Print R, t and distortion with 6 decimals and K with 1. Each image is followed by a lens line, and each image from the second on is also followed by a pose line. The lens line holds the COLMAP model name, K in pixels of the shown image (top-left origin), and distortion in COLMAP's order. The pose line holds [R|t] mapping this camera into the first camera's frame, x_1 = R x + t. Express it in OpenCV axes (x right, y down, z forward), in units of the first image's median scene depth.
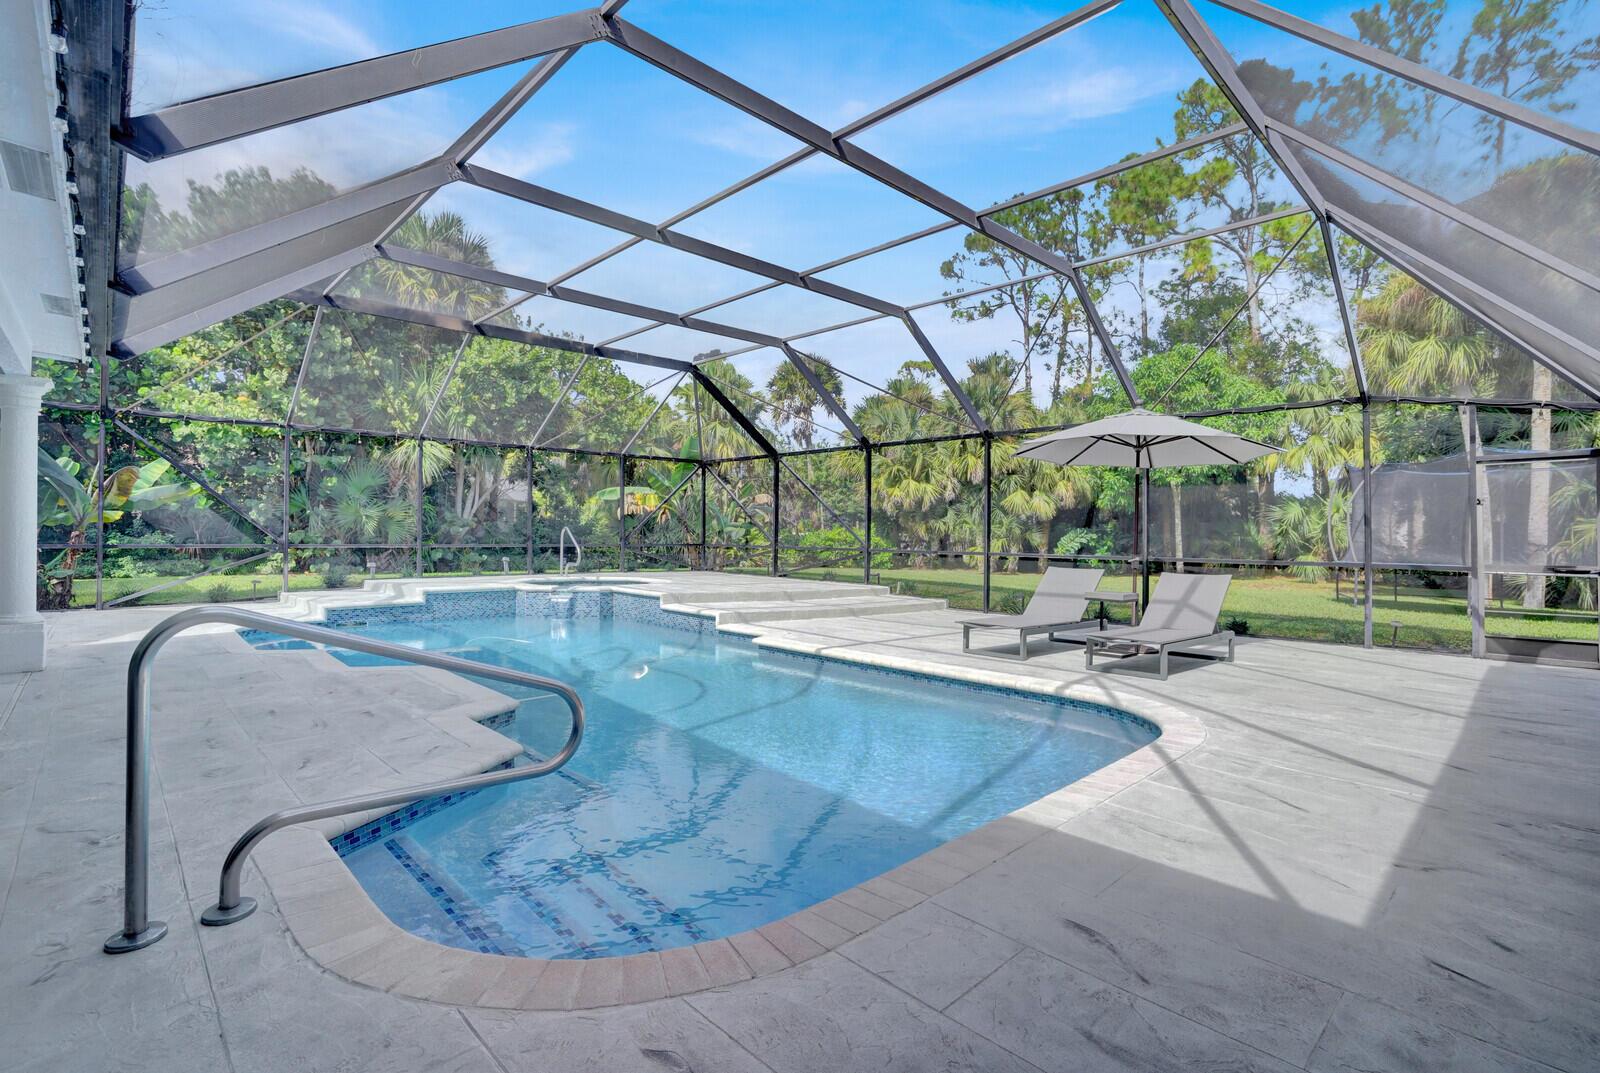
lens RADIAL K [[736.8, 0, 800.1], [0, 736.8, 529.5], [0, 0, 1]] dist [-0.027969, 0.003789]
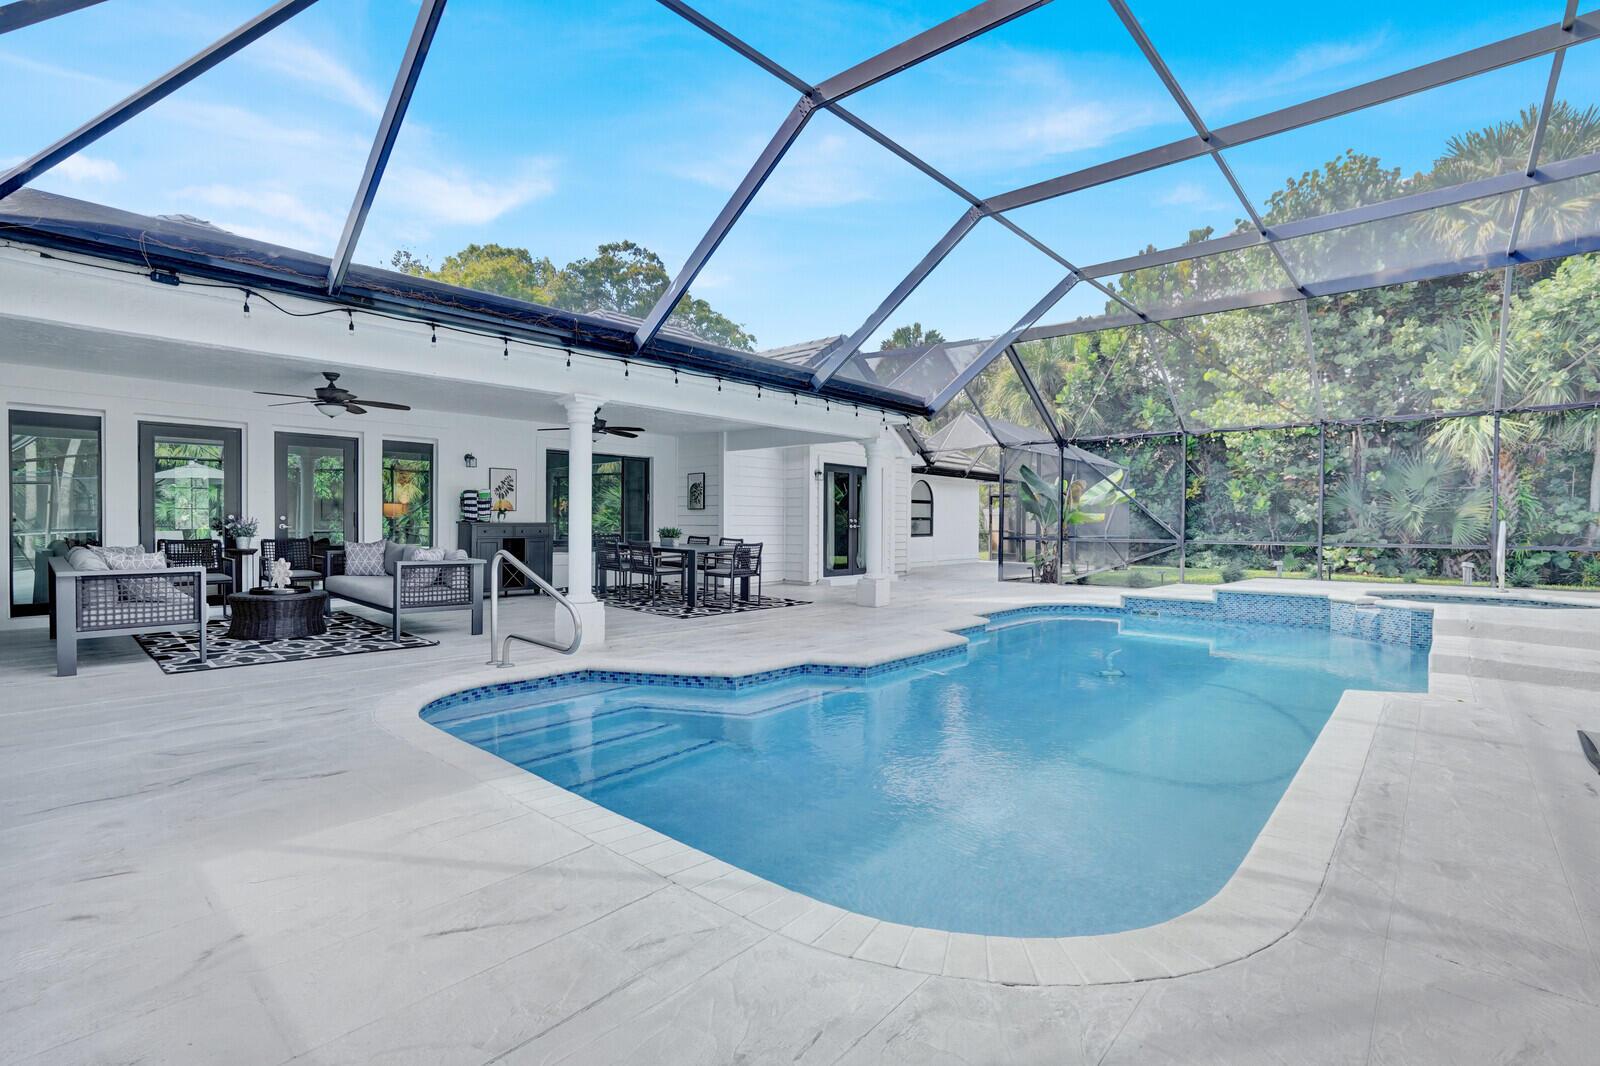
lens RADIAL K [[736.8, 0, 803.5], [0, 736.8, 534.6], [0, 0, 1]] dist [-0.027969, 0.003789]
pose [[0.072916, 0.001366, -0.997337, 0.383205], [0.002648, 0.999995, 0.001563, 0.009126], [0.997335, -0.002755, 0.072912, 0.361941]]
